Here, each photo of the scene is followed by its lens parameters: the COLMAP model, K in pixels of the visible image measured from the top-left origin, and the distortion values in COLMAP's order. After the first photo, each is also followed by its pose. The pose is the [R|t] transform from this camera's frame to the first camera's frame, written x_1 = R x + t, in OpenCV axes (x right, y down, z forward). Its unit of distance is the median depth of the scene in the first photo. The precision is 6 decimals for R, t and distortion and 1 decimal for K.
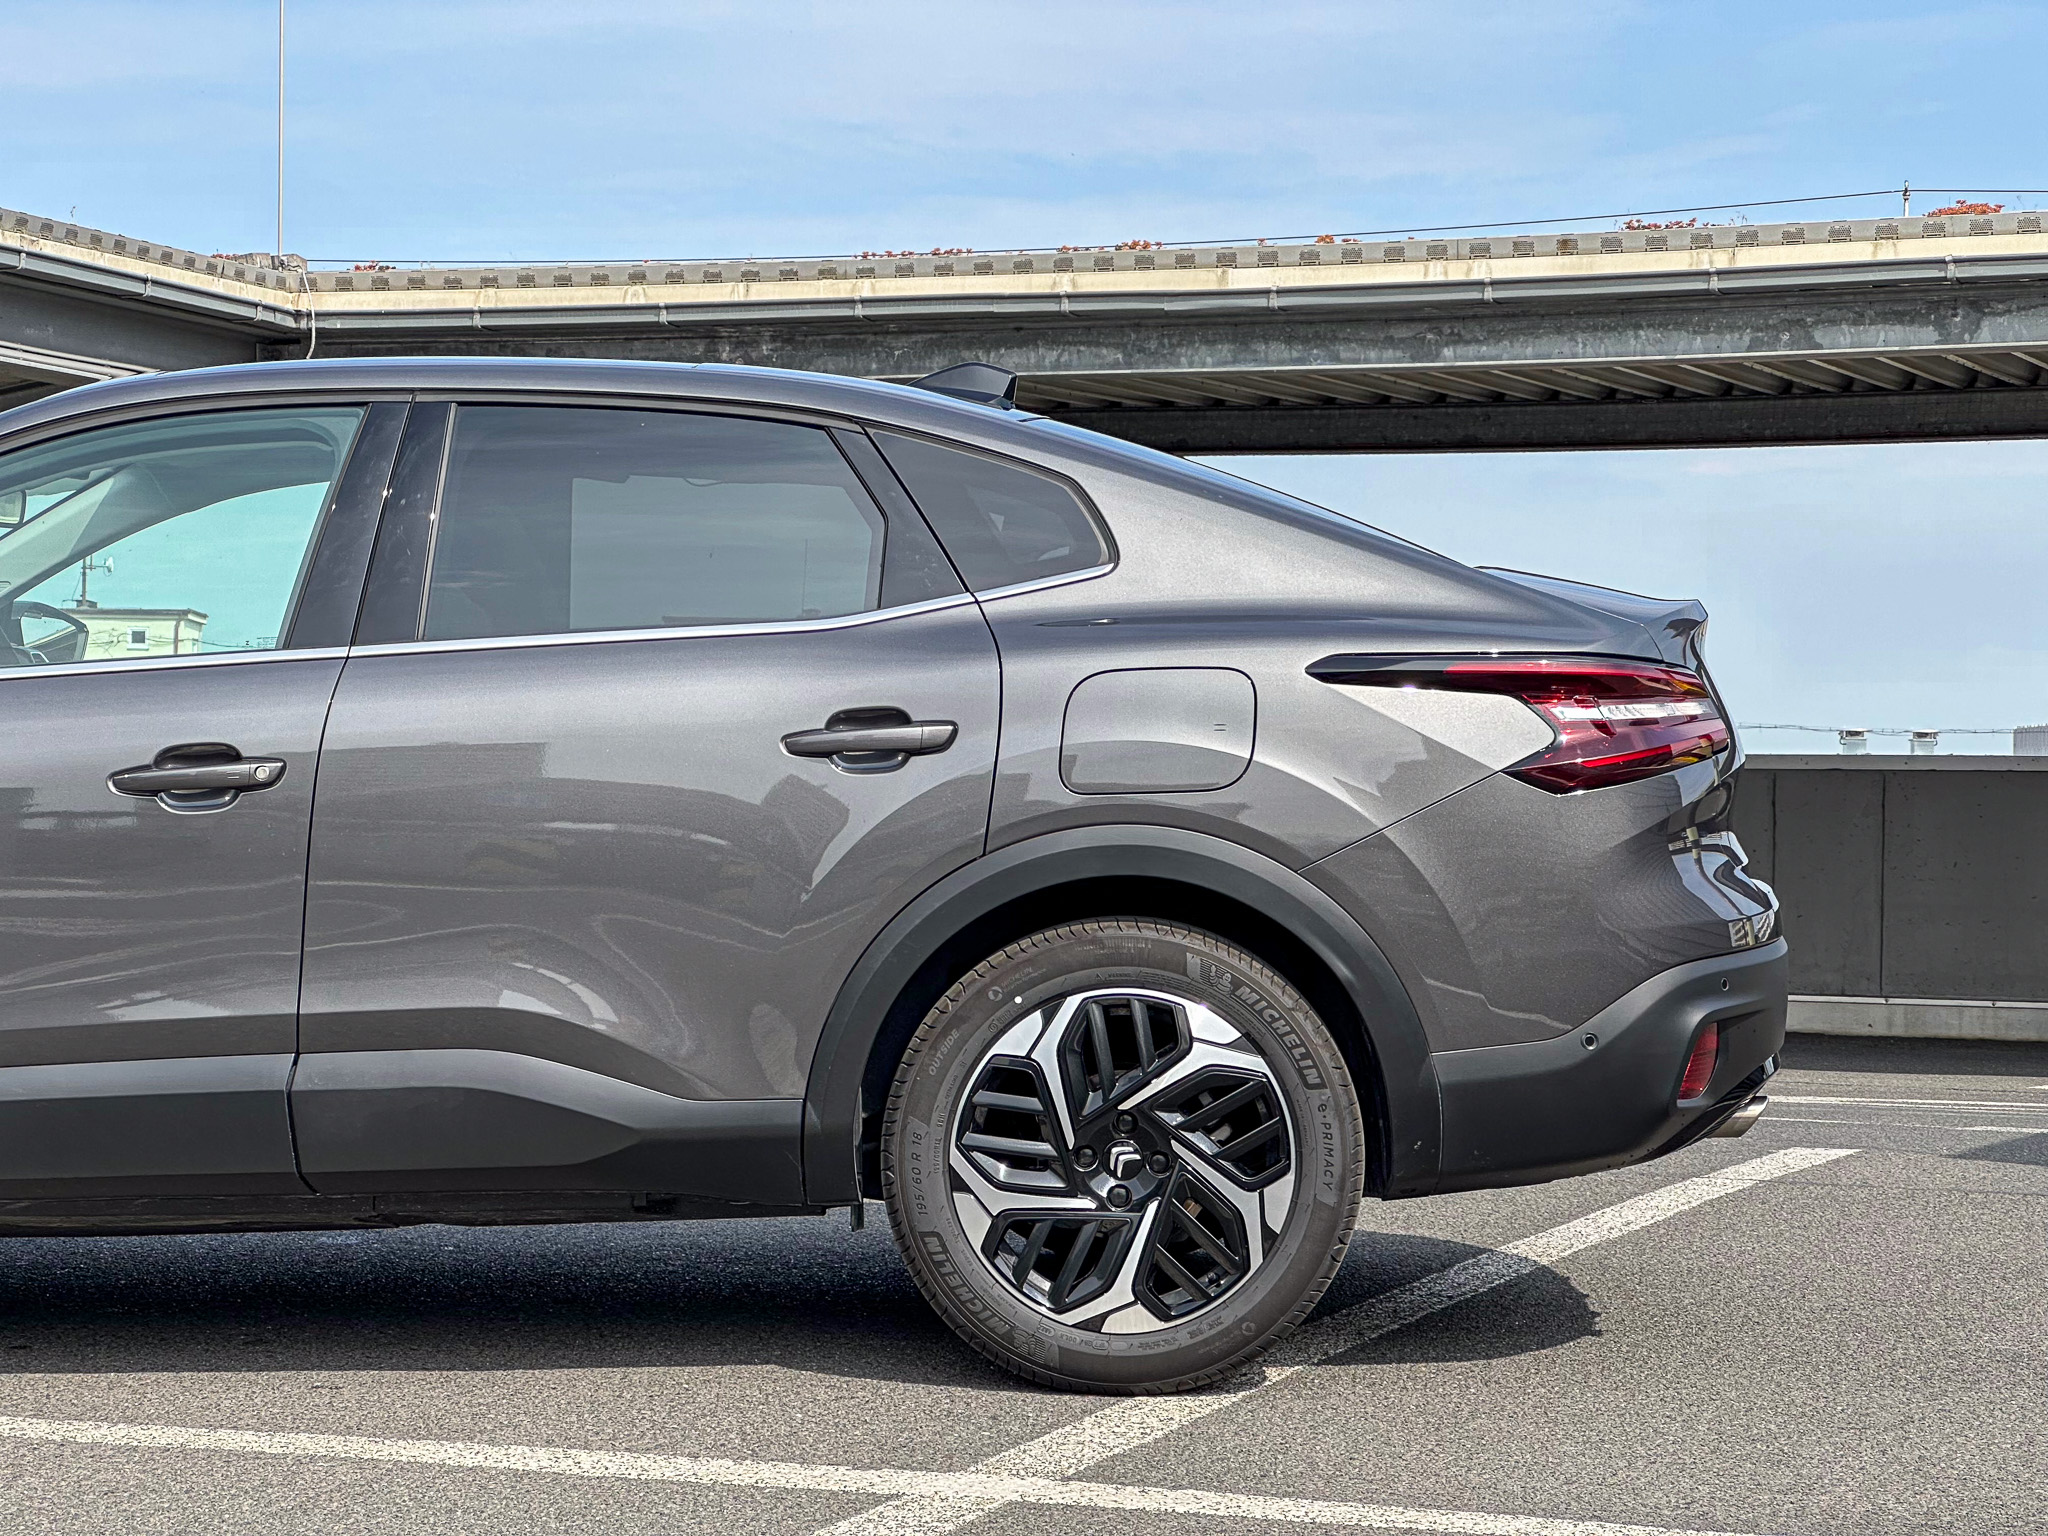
lens RADIAL K [[4340.5, 0, 999.2], [0, 4340.5, 759.5], [0, 0, 1]] dist [-0.259998, 7.181350]
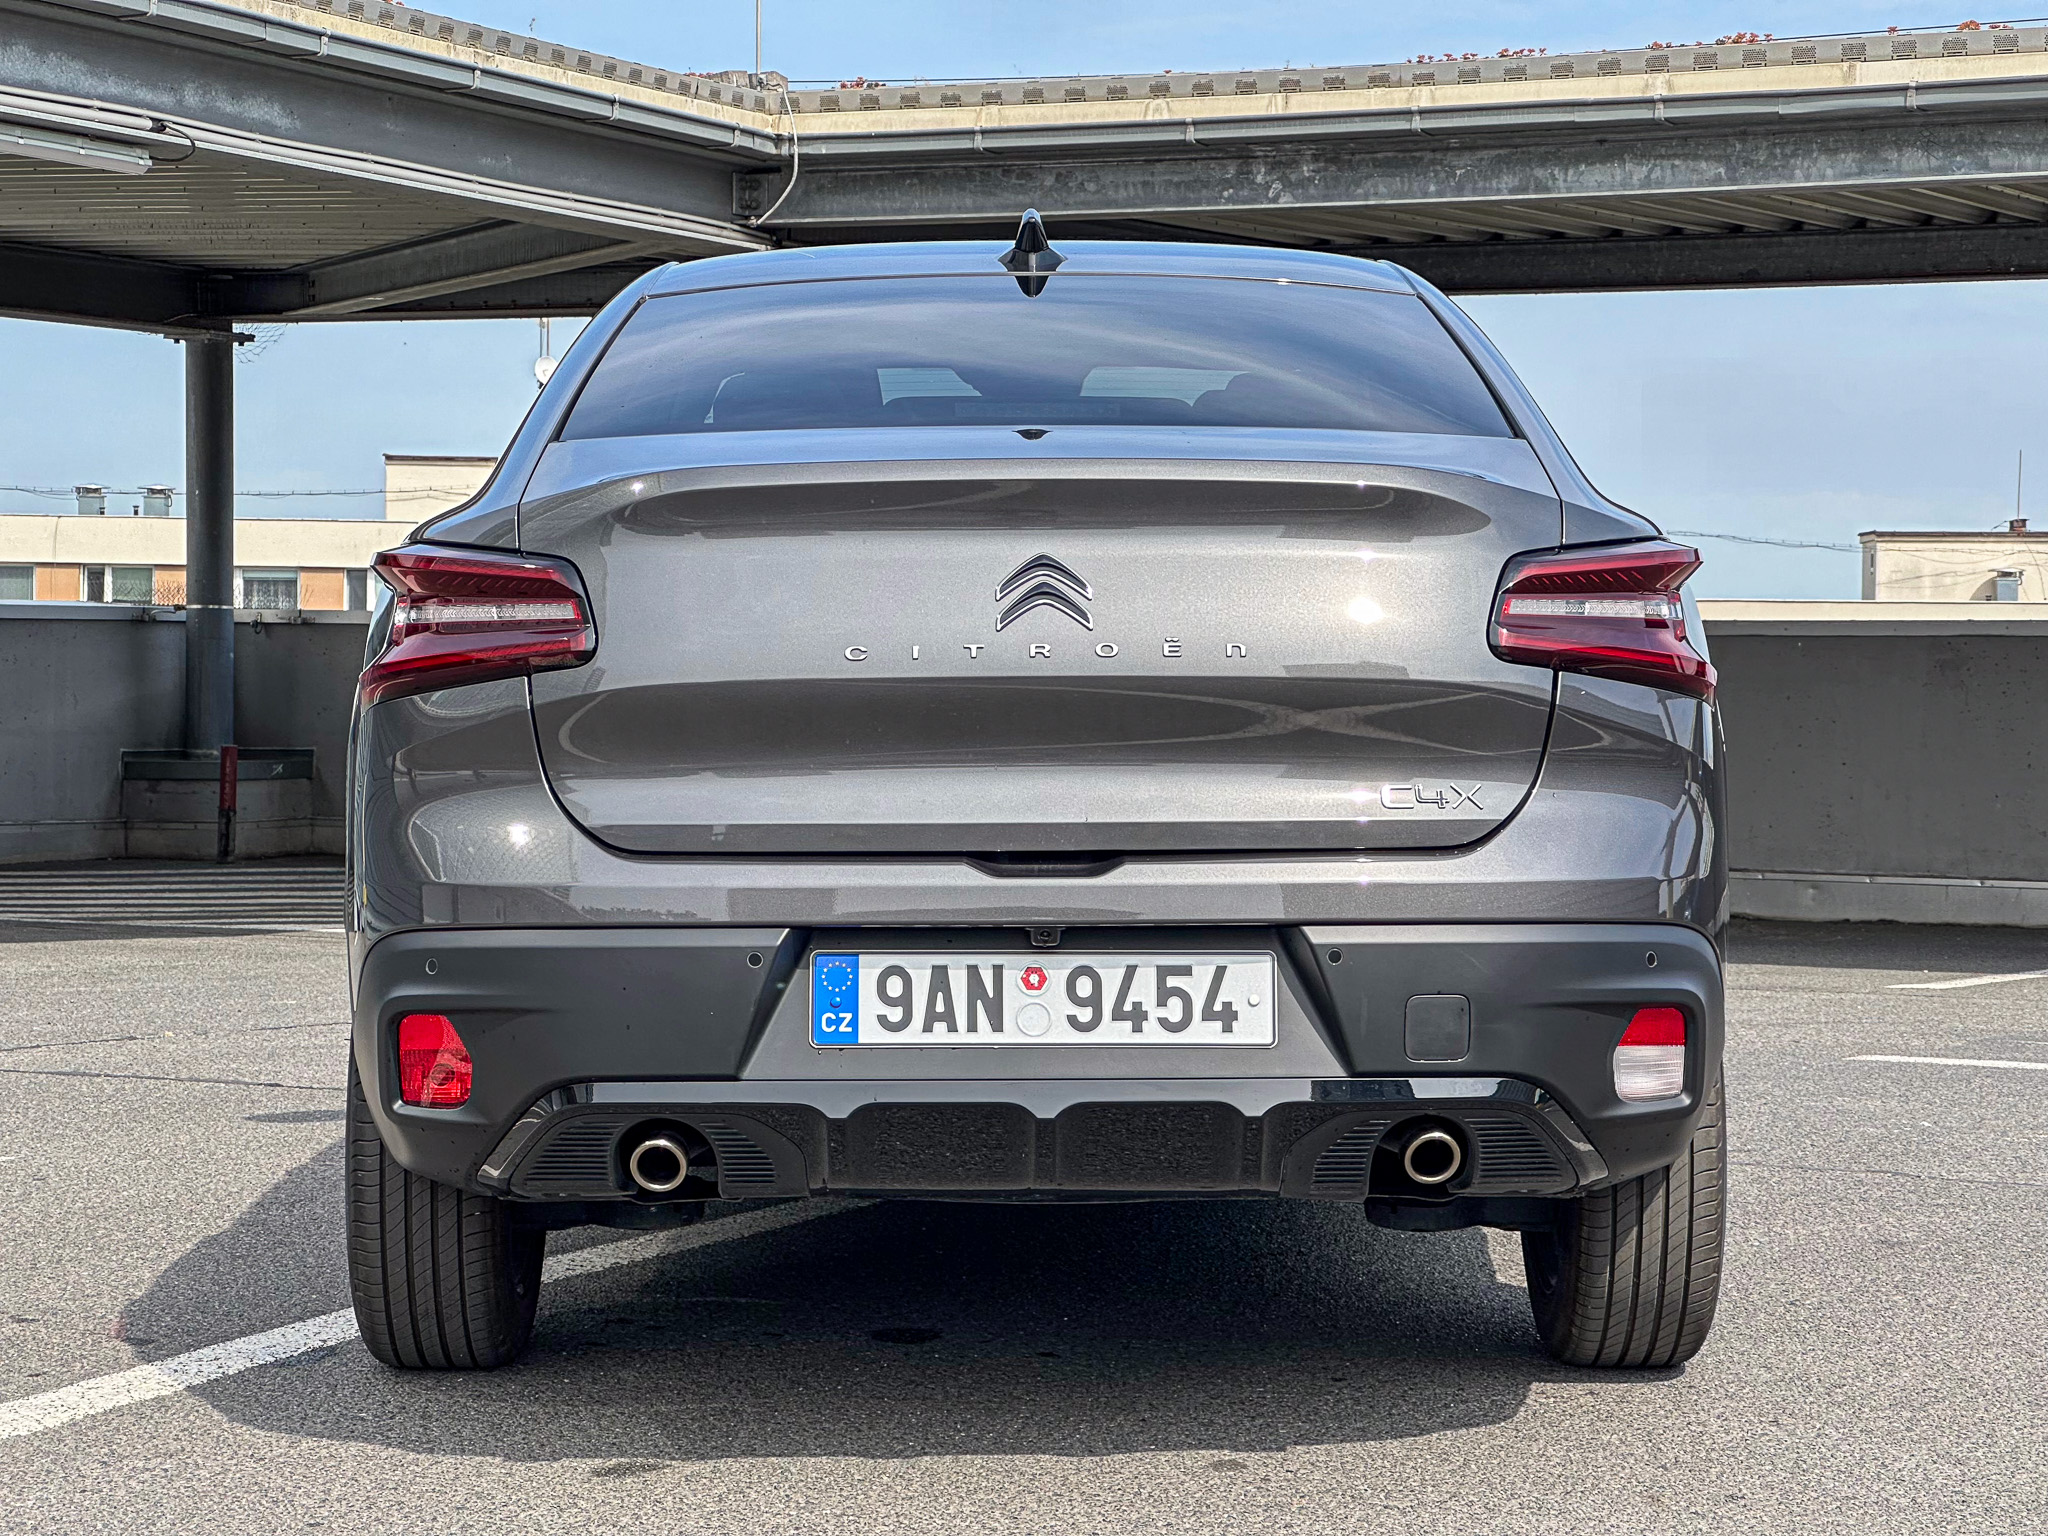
lens RADIAL K [[4330.1, 0, 1072.1], [0, 4330.1, 770.2], [0, 0, 1]] dist [0.260500, -0.370458]
pose [[0.996253, -0.000614, -0.086487, -0.026333], [0.003882, 0.999285, 0.037619, -0.007098], [0.086402, -0.037814, 0.995542, 0.119578]]
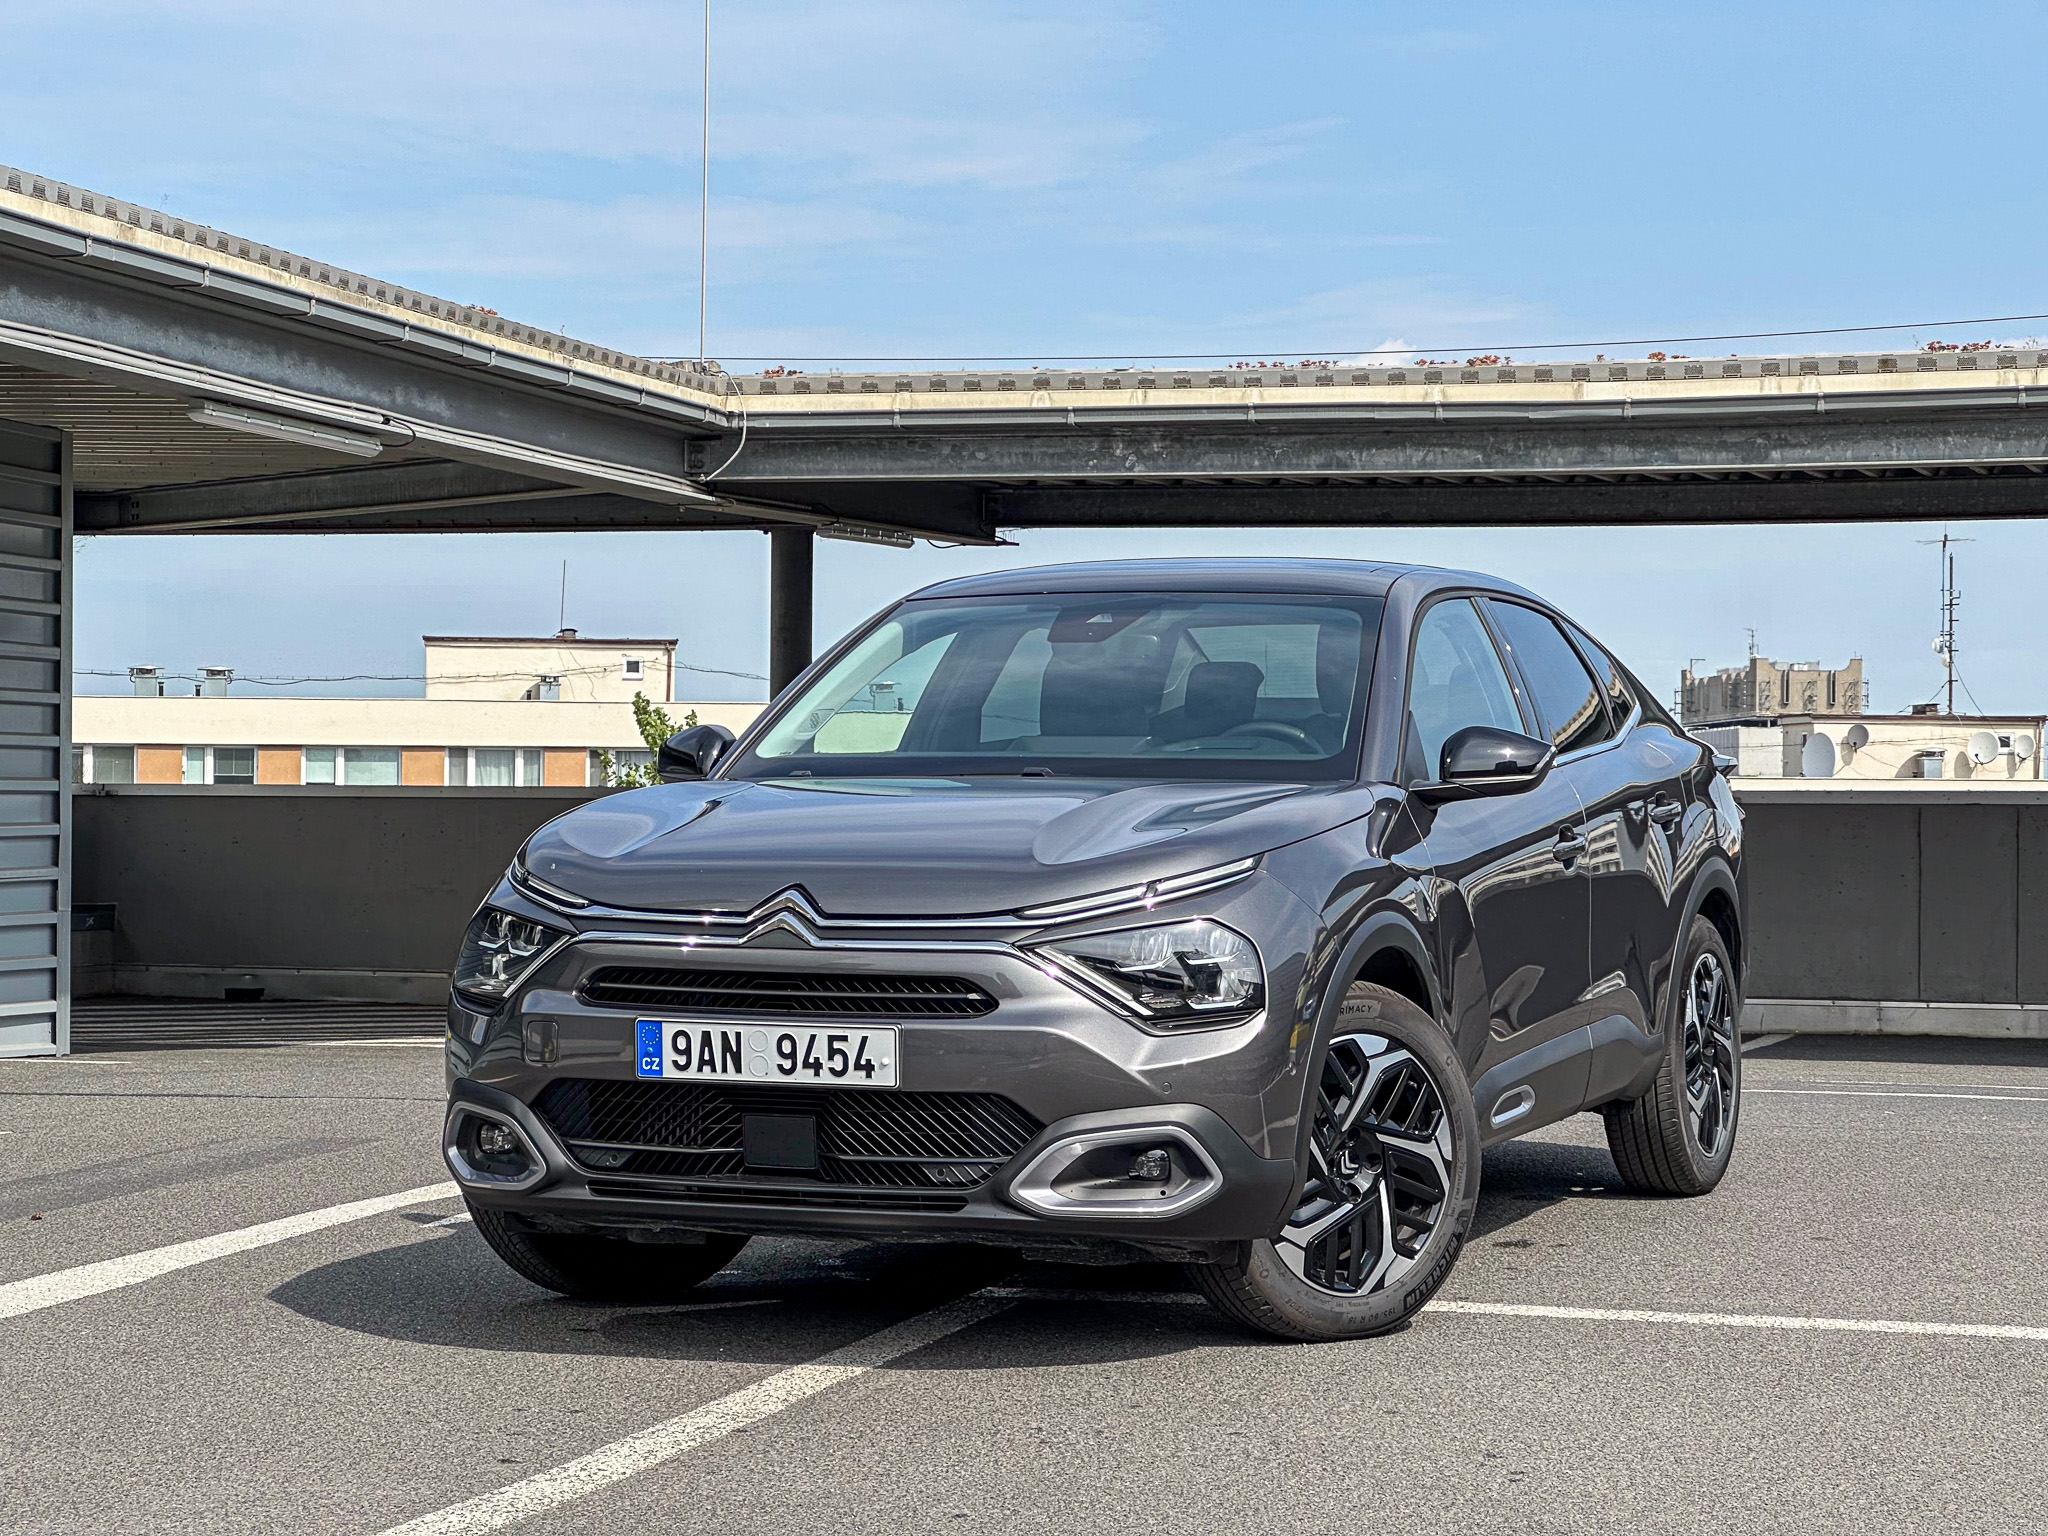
lens RADIAL K [[4352.1, 0, 1024.0], [0, 4352.1, 768.0], [0, 0, 1]] dist [-0.277909, 7.609224]
pose [[0.995300, -0.005361, 0.096693, -0.210293], [0.005432, 0.999985, -0.000473, -0.010018], [-0.096689, 0.000996, 0.995314, -0.147228]]
